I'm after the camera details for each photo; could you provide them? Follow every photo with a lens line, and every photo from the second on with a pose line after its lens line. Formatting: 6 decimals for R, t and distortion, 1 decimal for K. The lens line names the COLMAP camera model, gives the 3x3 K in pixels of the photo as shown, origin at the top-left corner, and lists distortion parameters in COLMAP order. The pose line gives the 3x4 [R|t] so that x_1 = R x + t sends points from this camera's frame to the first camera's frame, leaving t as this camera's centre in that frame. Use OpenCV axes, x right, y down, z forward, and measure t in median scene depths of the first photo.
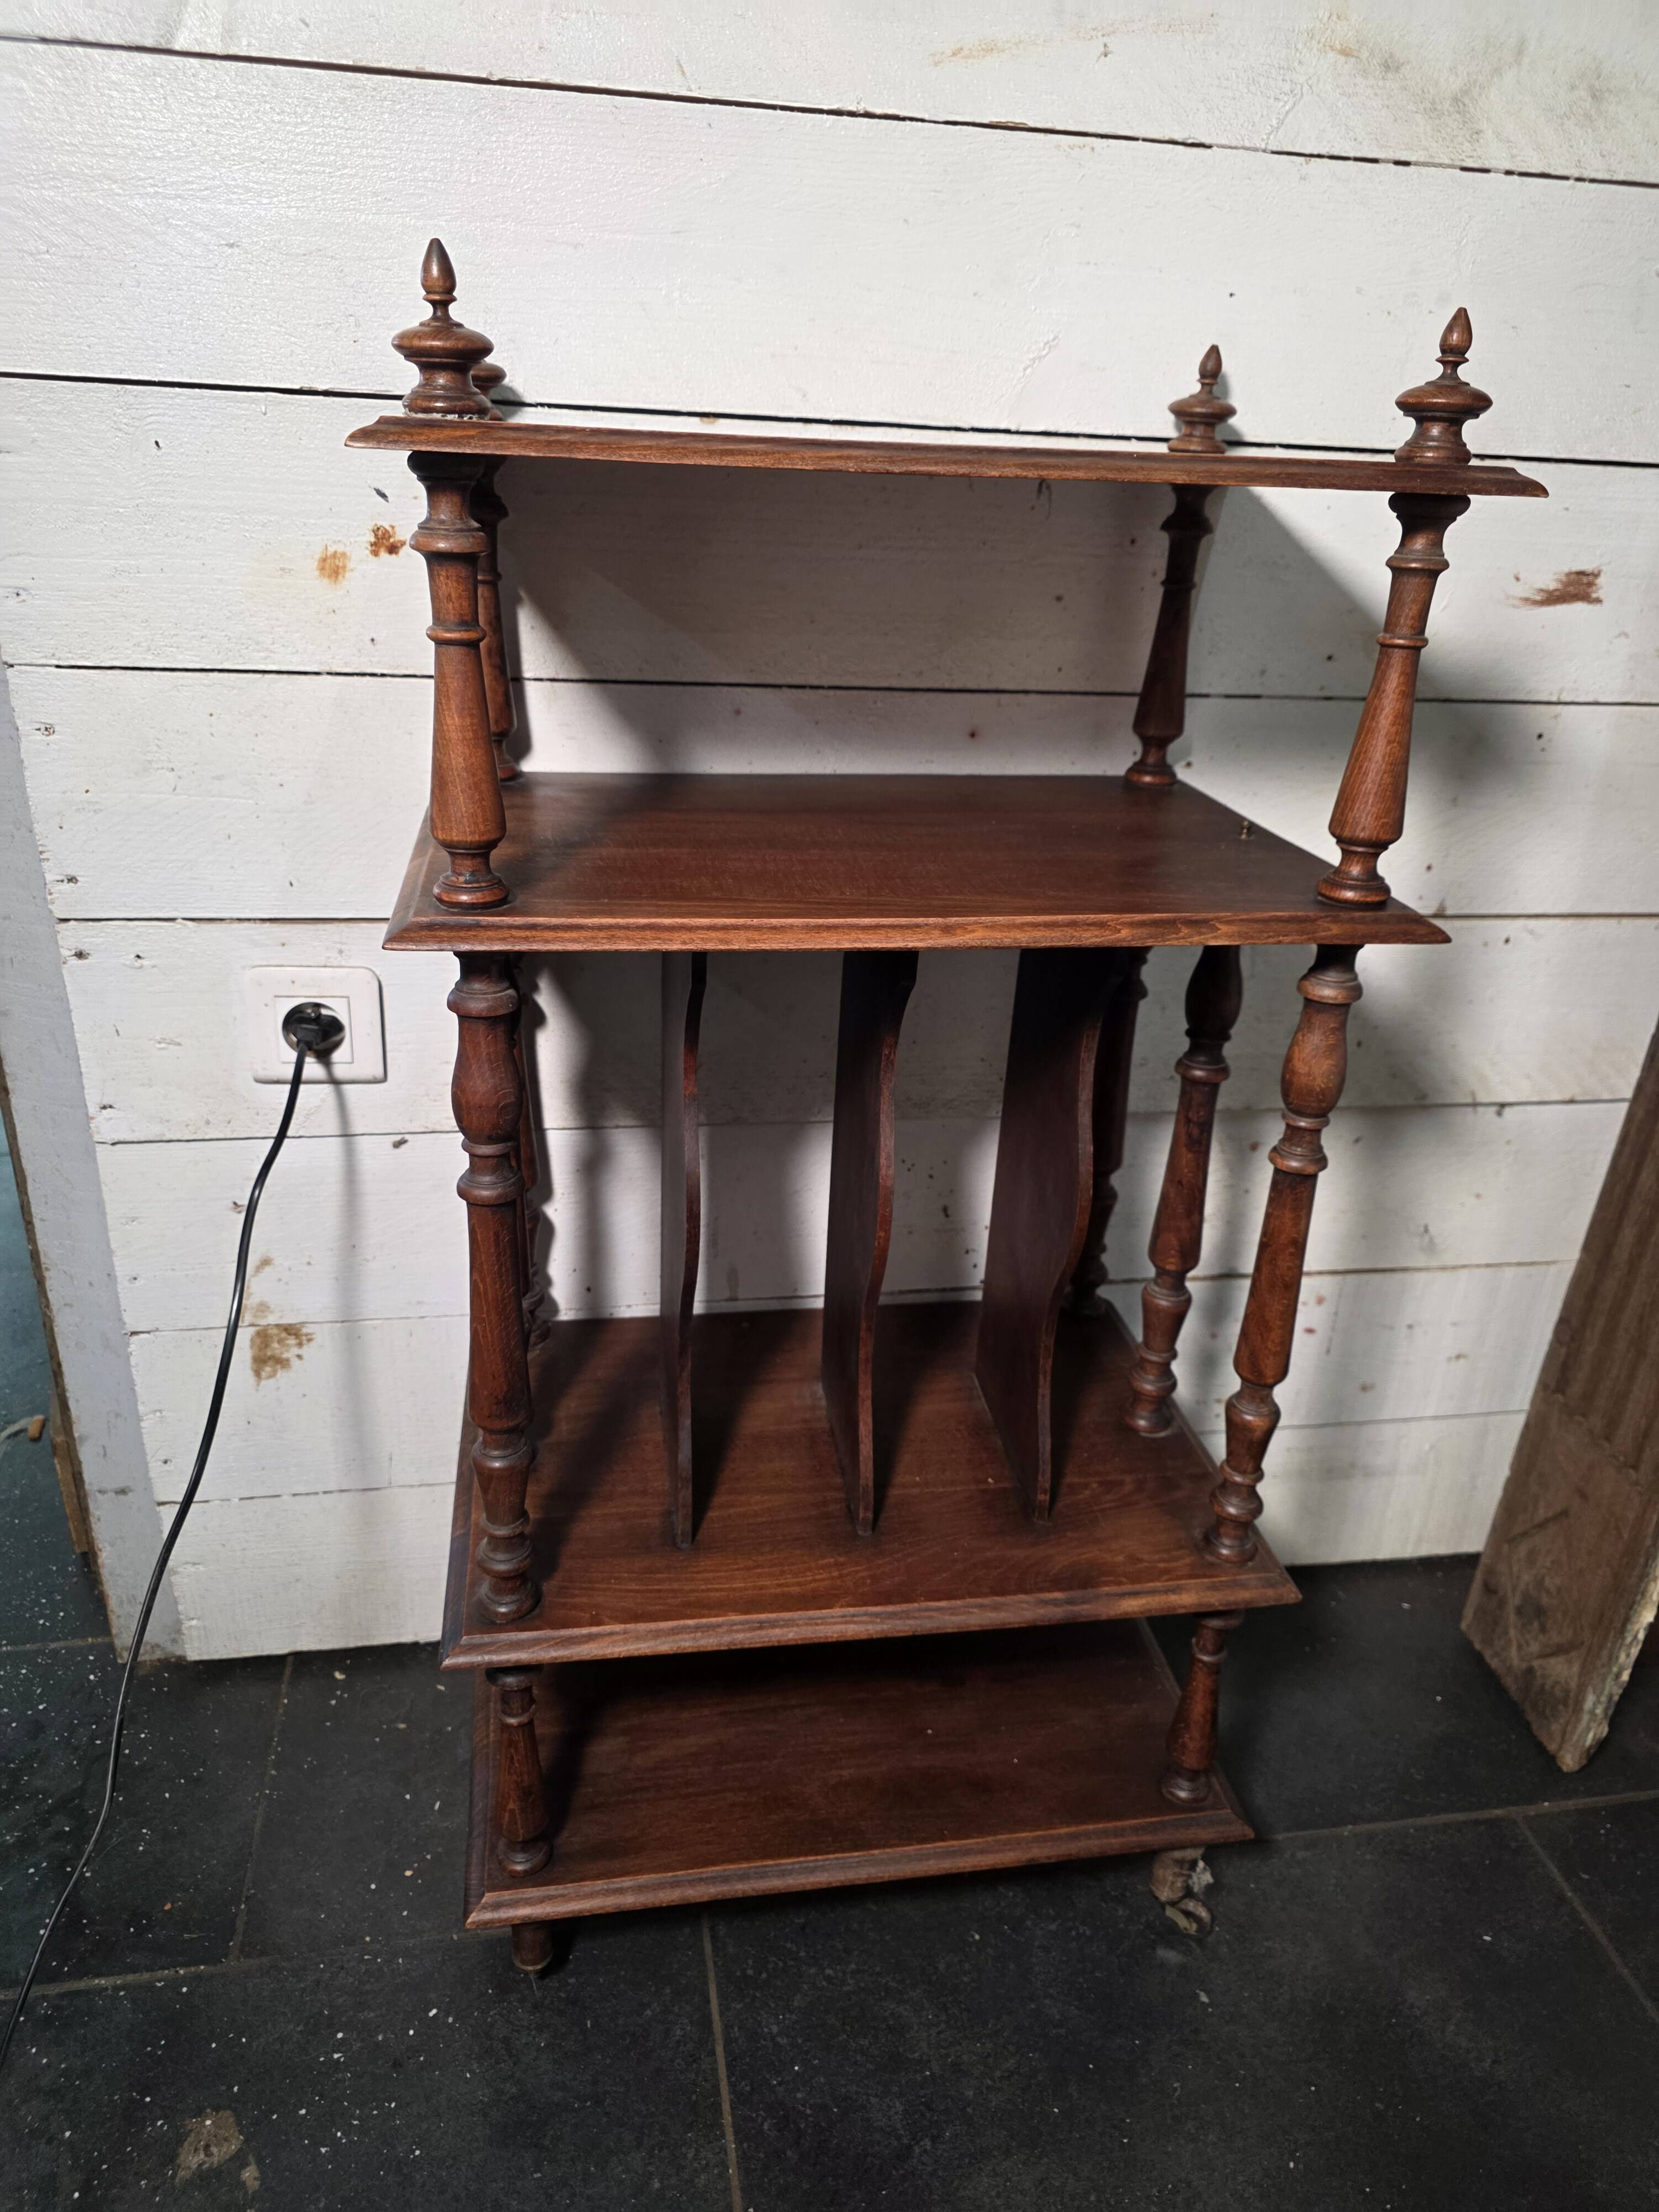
lens RADIAL K [[1500.4, 0, 818.1], [0, 1500.4, 1133.5], [0, 0, 1]] dist [0.026569, -0.020097]
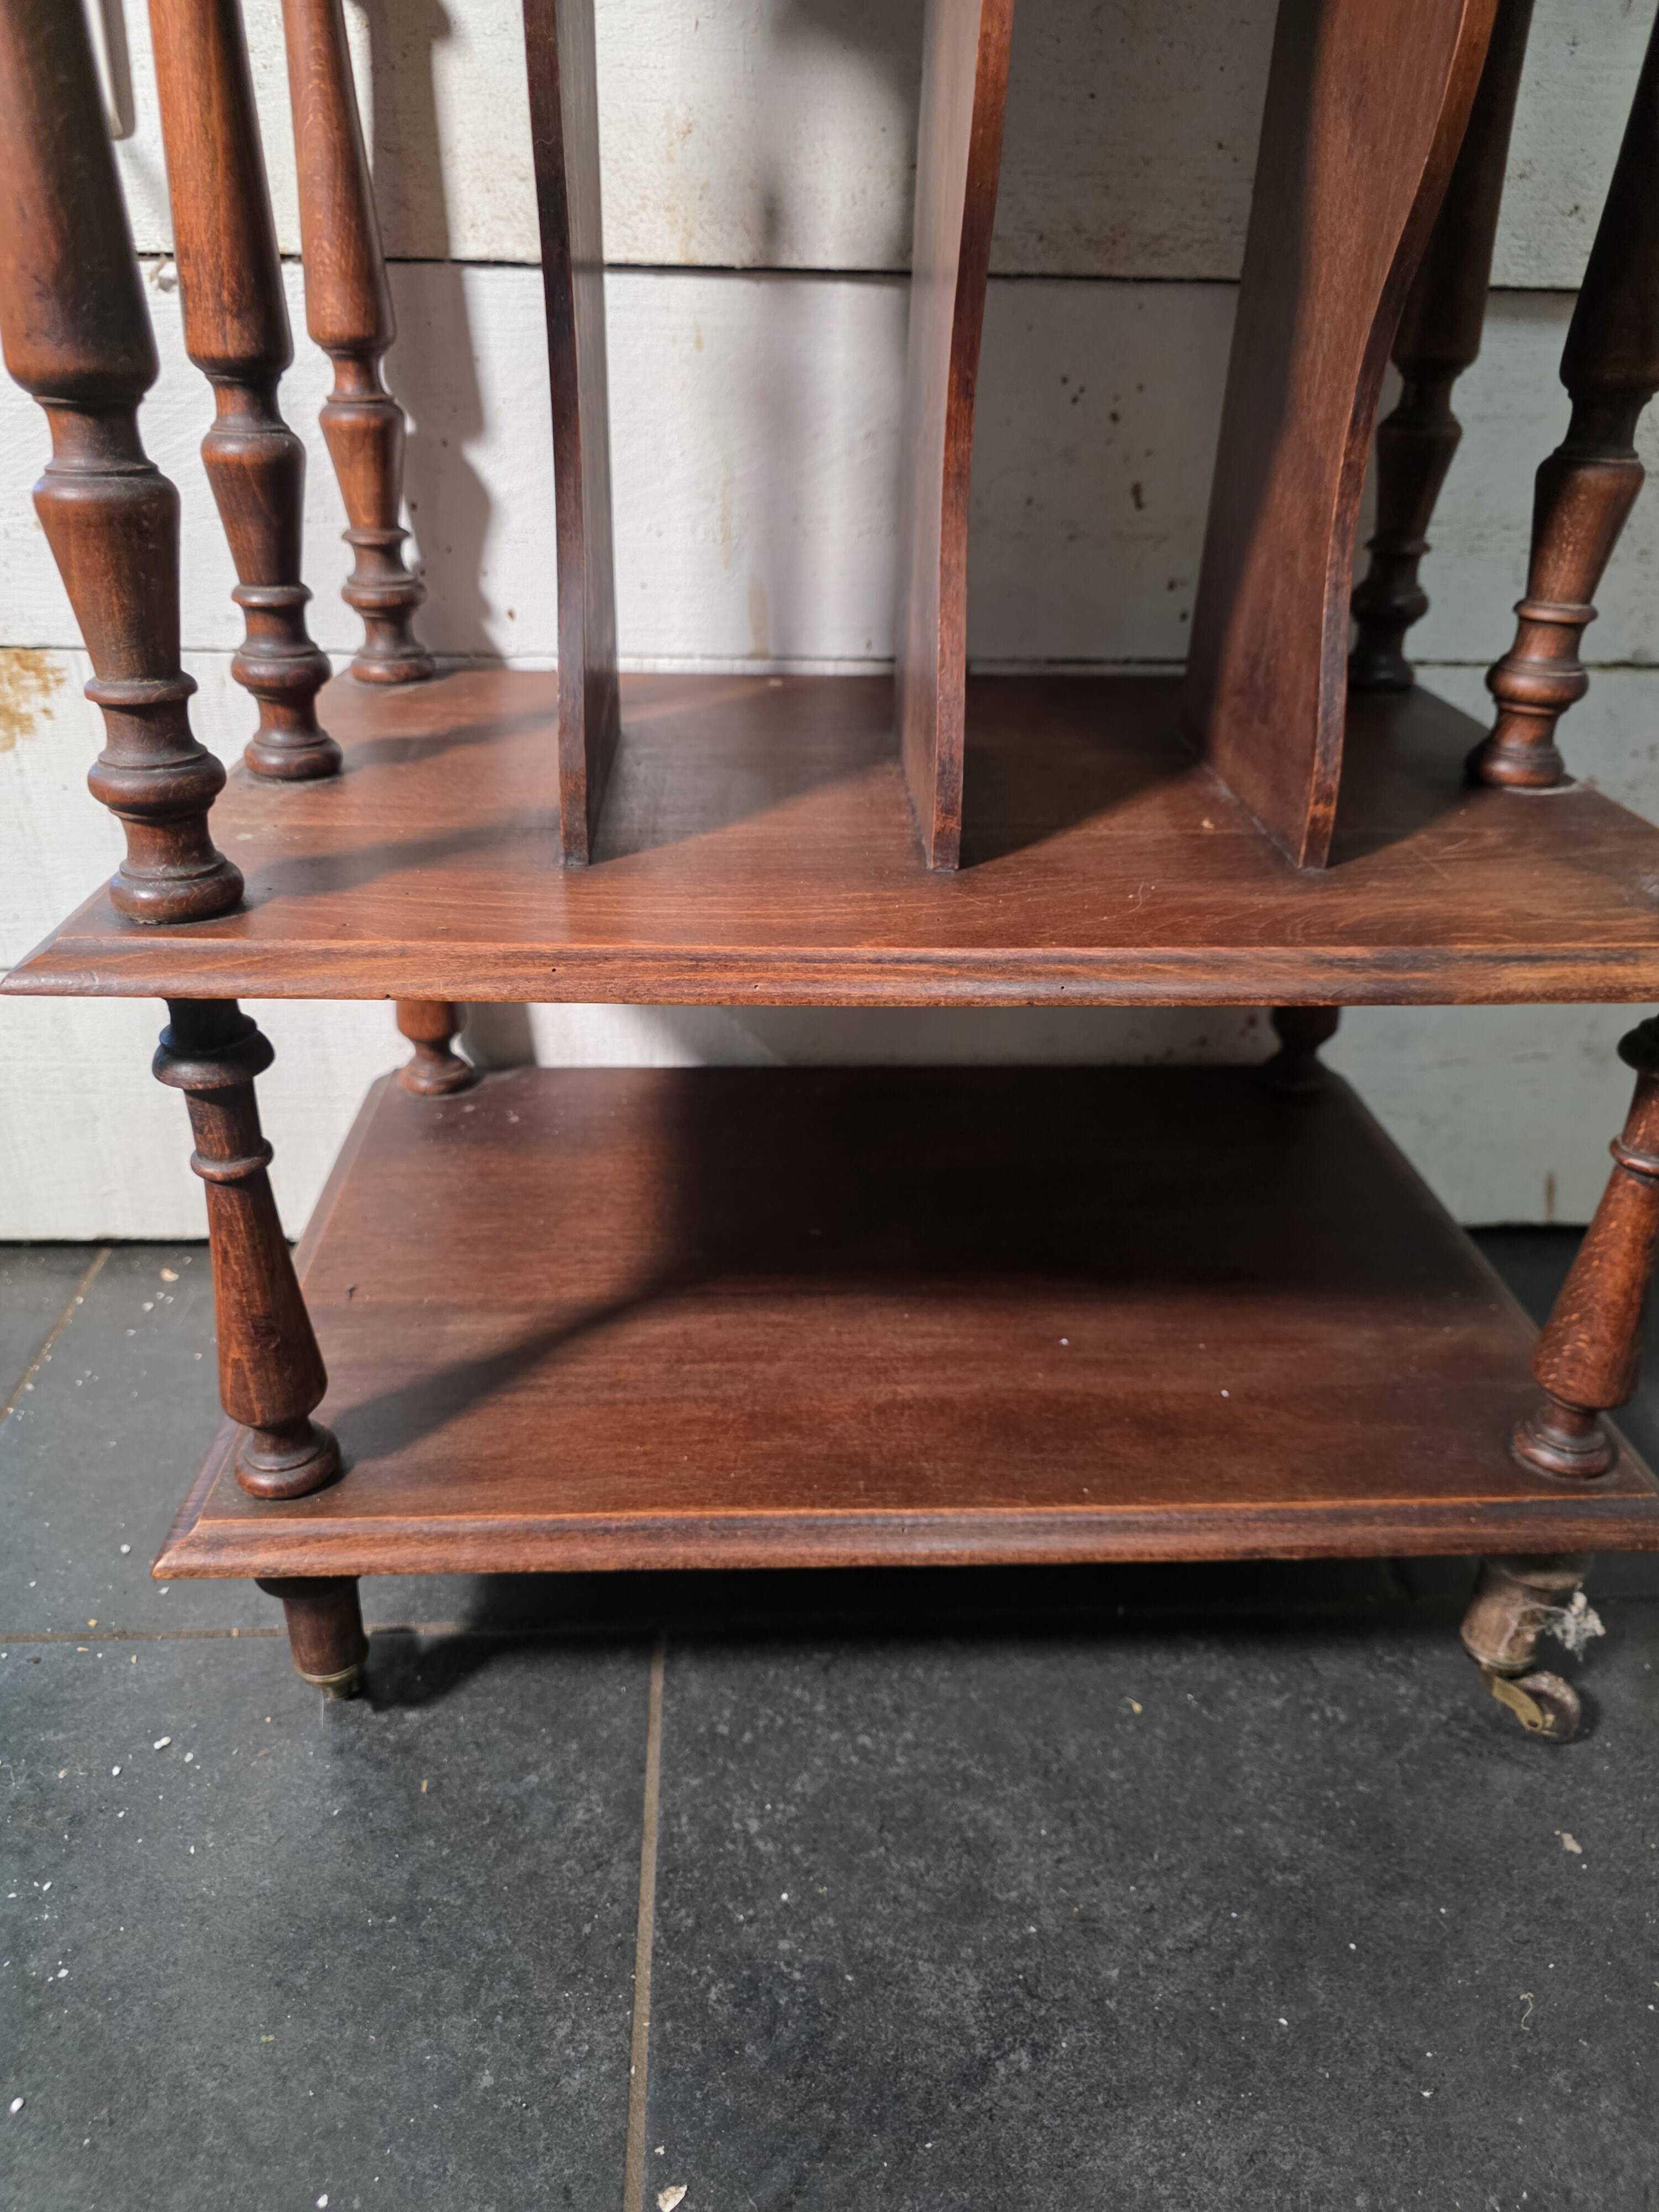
lens RADIAL K [[1523.2, 0, 809.8], [0, 1523.2, 1122.0], [0, 0, 1]] dist [0.011663, -0.018284]
pose [[0.992623, 0.036225, -0.115700, 0.047393], [-0.028599, 0.997349, 0.066904, 0.311950], [0.117816, -0.063102, 0.991028, 0.488058]]
